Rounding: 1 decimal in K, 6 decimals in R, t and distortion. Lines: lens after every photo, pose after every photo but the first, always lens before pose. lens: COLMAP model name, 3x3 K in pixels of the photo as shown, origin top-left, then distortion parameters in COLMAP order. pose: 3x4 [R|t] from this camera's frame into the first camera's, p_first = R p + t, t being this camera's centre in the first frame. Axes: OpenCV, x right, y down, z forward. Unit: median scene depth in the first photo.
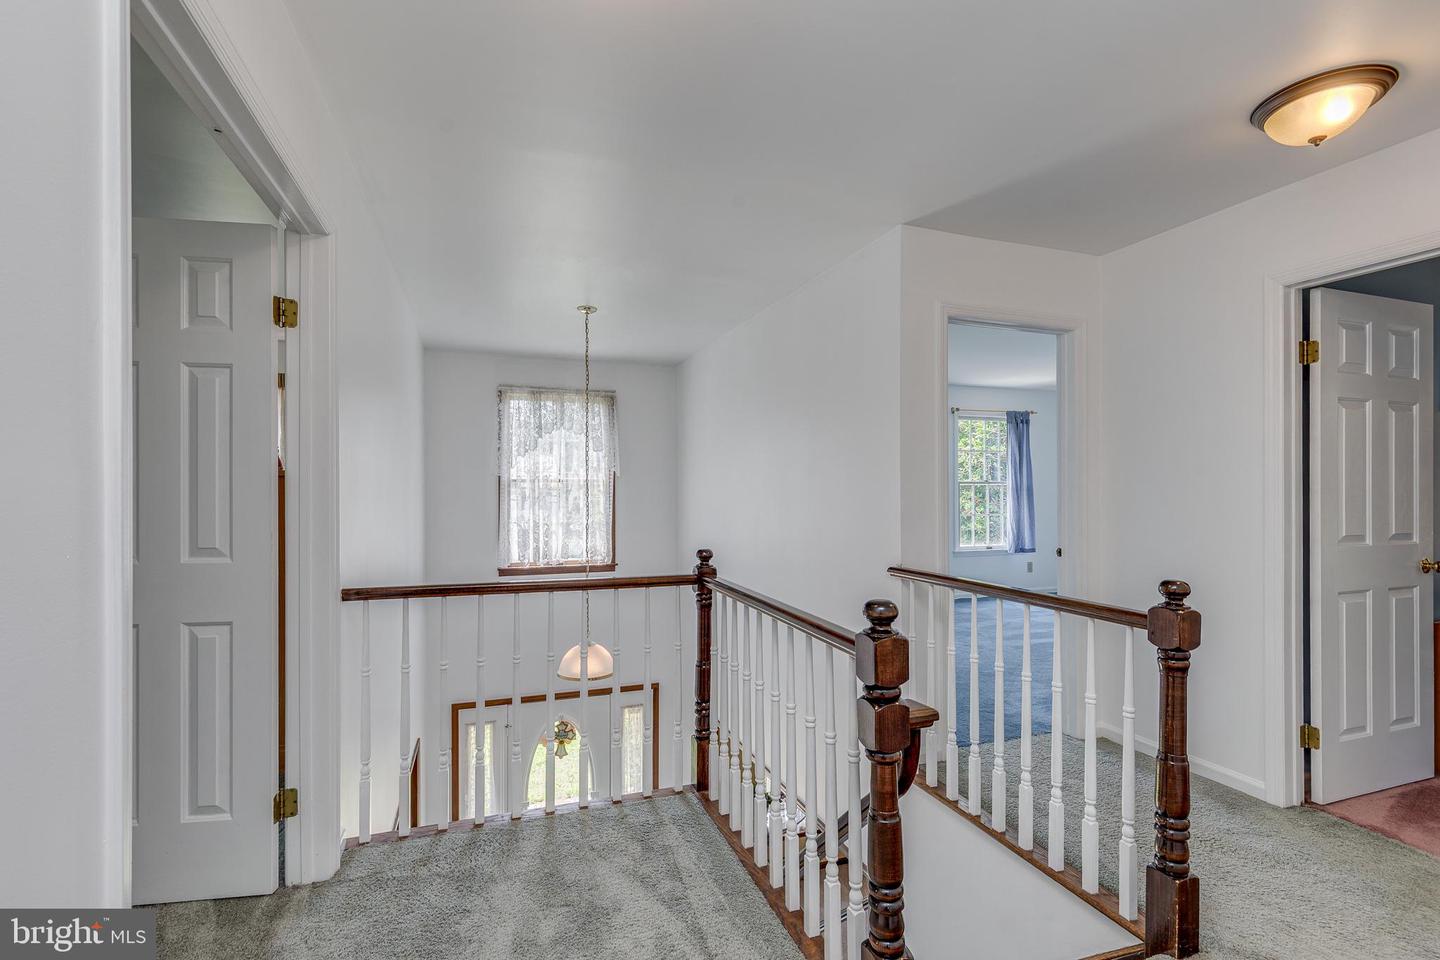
lens RADIAL K [[651.2, 0, 724.6], [0, 651.2, 479.8], [0, 0, 1]] dist [0.000976, -0.000010]
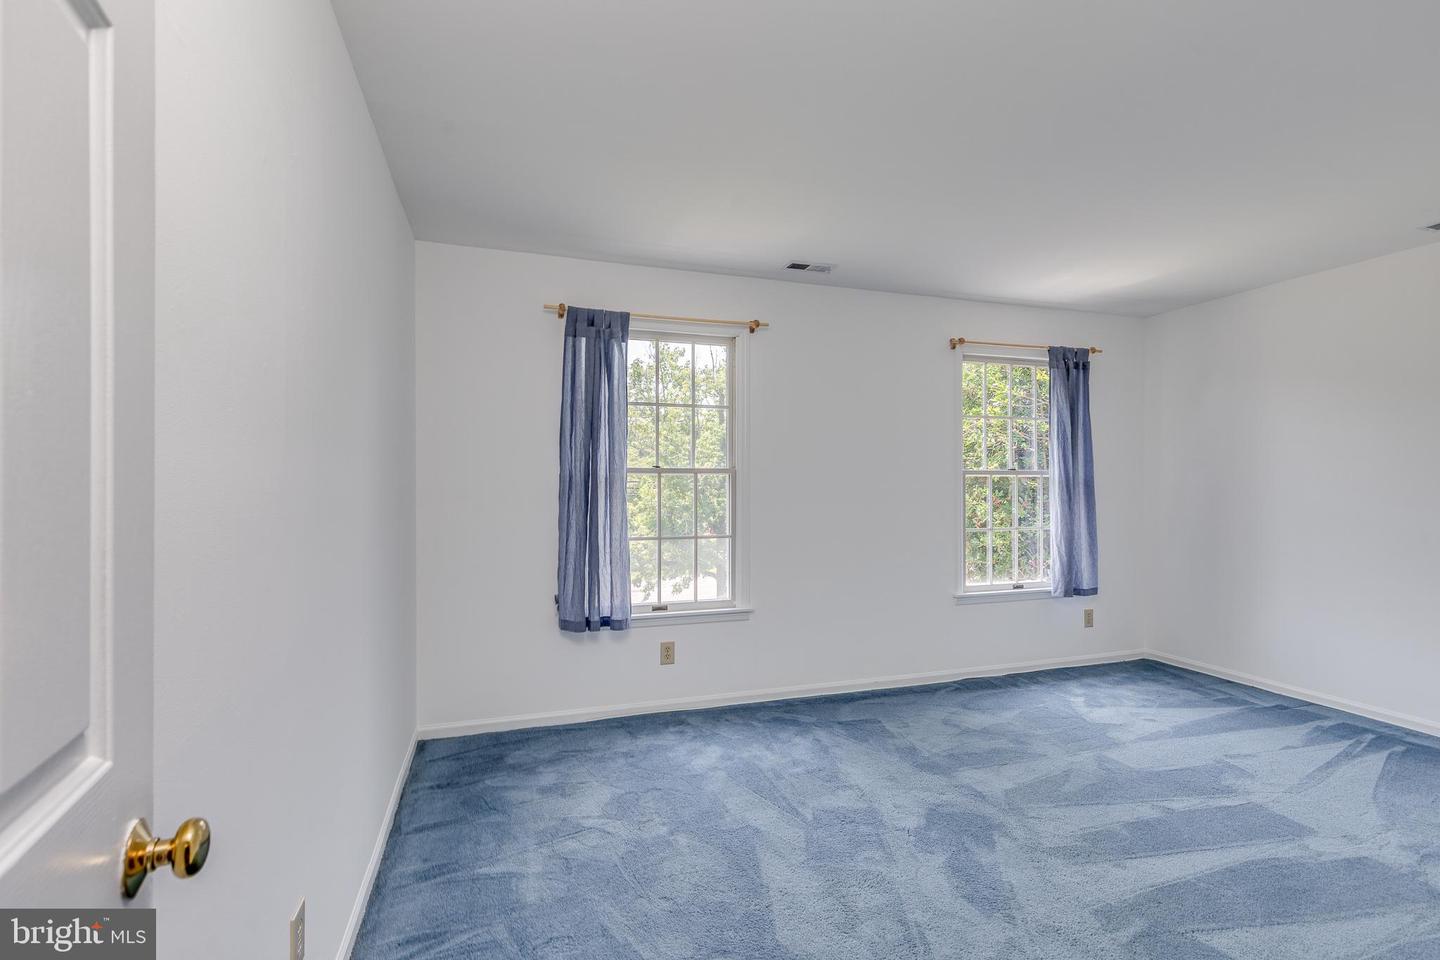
lens RADIAL K [[651.2, 0, 711.1], [0, 651.2, 484.0], [0, 0, 1]] dist [0.000976, -0.000010]
pose [[0.999200, -0.004920, -0.039701, 0.155804], [0.005467, 0.999891, 0.013696, 0.004421], [0.039629, -0.013902, 0.999118, 0.407800]]
